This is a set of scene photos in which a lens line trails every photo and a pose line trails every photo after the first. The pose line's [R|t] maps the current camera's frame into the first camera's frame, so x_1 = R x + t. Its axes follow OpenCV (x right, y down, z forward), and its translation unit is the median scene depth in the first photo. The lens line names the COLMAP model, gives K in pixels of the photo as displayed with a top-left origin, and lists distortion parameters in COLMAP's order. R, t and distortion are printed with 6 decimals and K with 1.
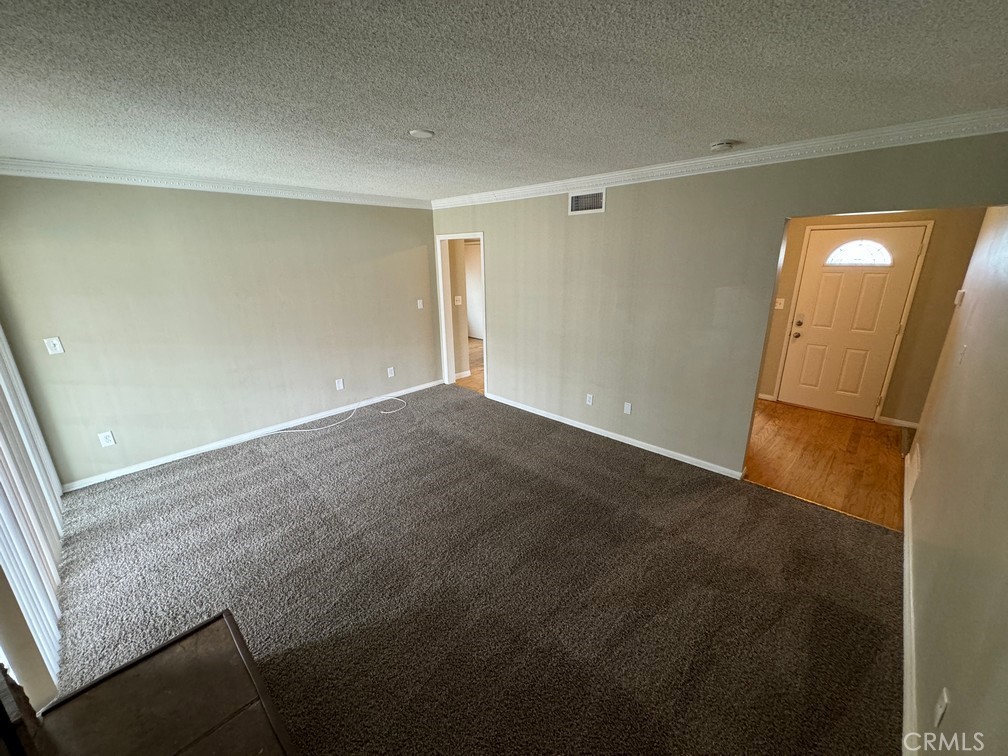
lens RADIAL K [[401.0, 0, 501.5], [0, 401.0, 375.9], [0, 0, 1]] dist [-0.002038, 0.001279]
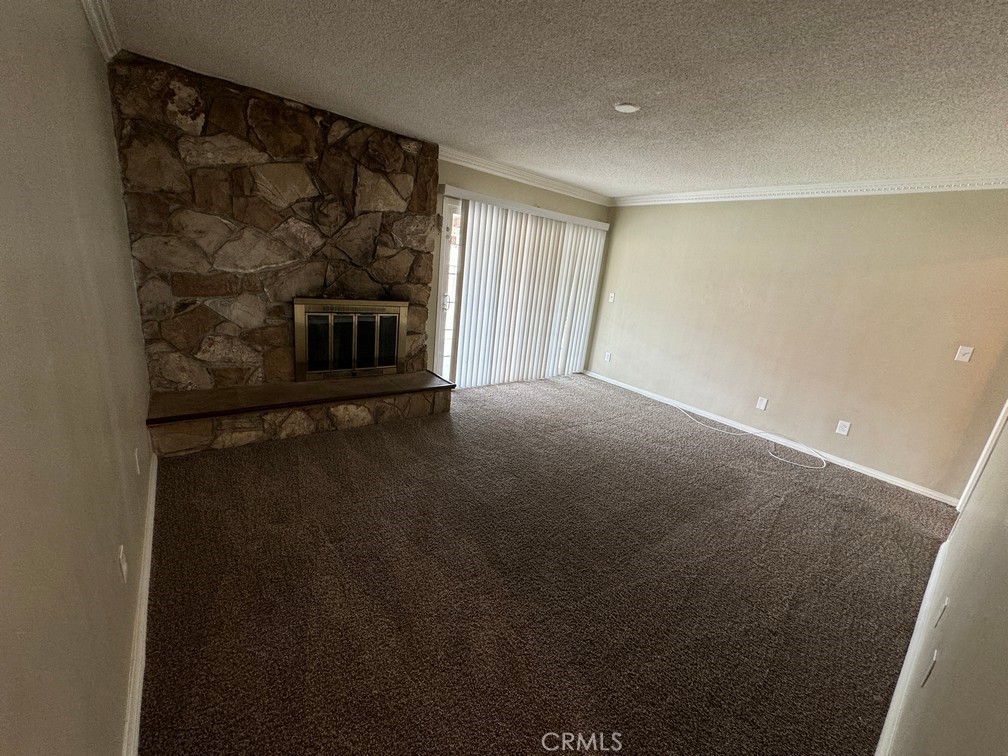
lens RADIAL K [[401.0, 0, 501.7], [0, 401.0, 376.0], [0, 0, 1]] dist [-0.002038, 0.001279]
pose [[-0.145118, 0.265248, -0.953197, 0.622175], [-0.384489, 0.872559, 0.301345, -0.095792], [0.911652, 0.410224, -0.024639, 0.583699]]
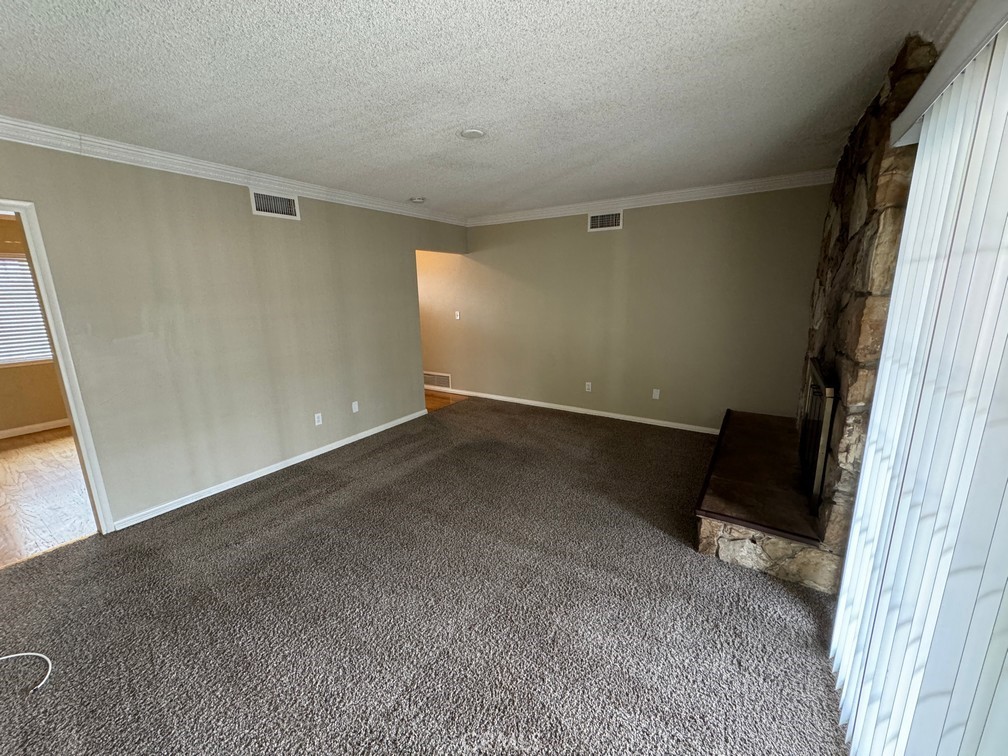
lens RADIAL K [[401.0, 0, 503.3], [0, 401.0, 377.6], [0, 0, 1]] dist [-0.002038, 0.001279]
pose [[-0.185979, -0.195300, 0.962948, -0.779983], [0.305420, 0.920006, 0.245577, -0.134626], [-0.933879, 0.339776, -0.111454, 0.715279]]
